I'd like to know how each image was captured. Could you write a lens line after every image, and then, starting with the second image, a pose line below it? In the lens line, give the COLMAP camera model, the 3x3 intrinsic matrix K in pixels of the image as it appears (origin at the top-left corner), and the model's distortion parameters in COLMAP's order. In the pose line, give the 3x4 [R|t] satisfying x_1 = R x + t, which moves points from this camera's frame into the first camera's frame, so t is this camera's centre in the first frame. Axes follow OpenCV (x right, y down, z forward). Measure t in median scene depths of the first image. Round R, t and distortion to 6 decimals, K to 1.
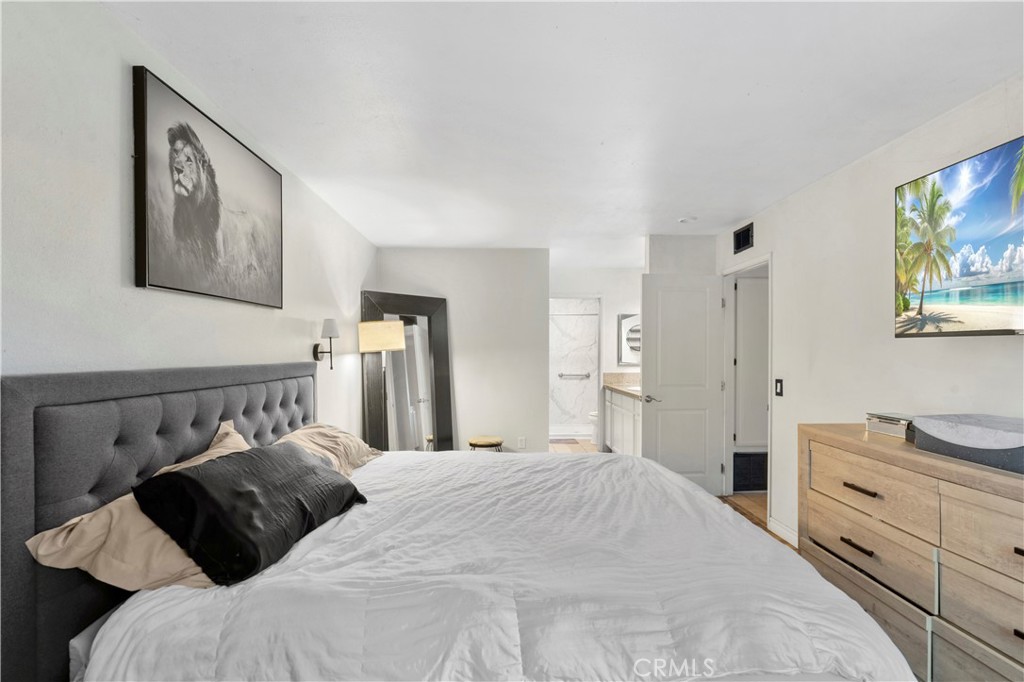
lens RADIAL K [[480.2, 0, 508.5], [0, 480.2, 350.3], [0, 0, 1]] dist [-0.001811, 0.009217]
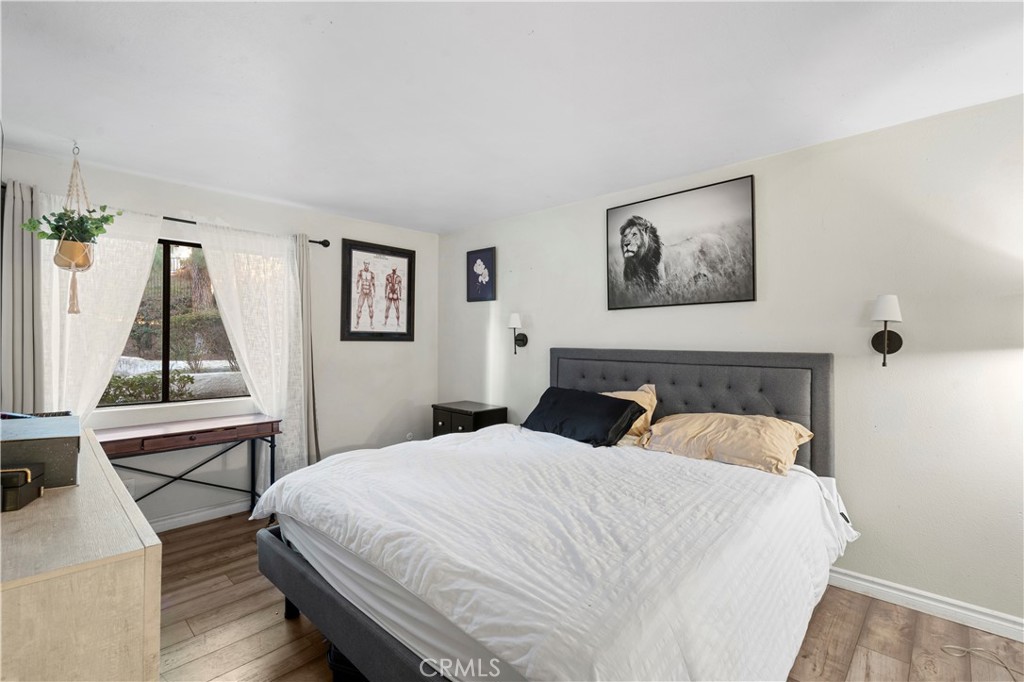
lens RADIAL K [[458.7, 0, 506.2], [0, 458.7, 347.0], [0, 0, 1]] dist [-0.002186, -0.000197]
pose [[-0.722883, 0.003507, -0.690962, 0.725237], [-0.004176, 0.999947, 0.009444, 0.010286], [0.690958, 0.009712, -0.722830, 1.584597]]
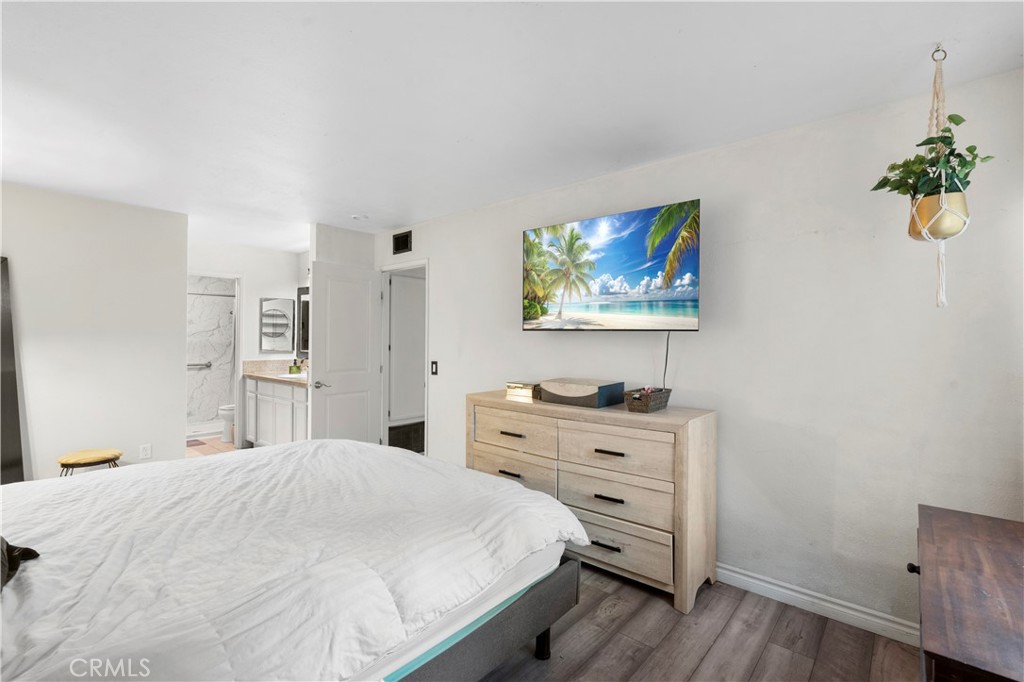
lens RADIAL K [[473.1, 0, 512.0], [0, 473.1, 341.0], [0, 0, 1]] dist [0.001533, 0.001105]
pose [[0.672162, 0.001339, 0.740403, -0.305195], [-0.006884, 0.999966, 0.004441, 0.001128], [-0.740372, -0.008083, 0.672149, 0.038111]]
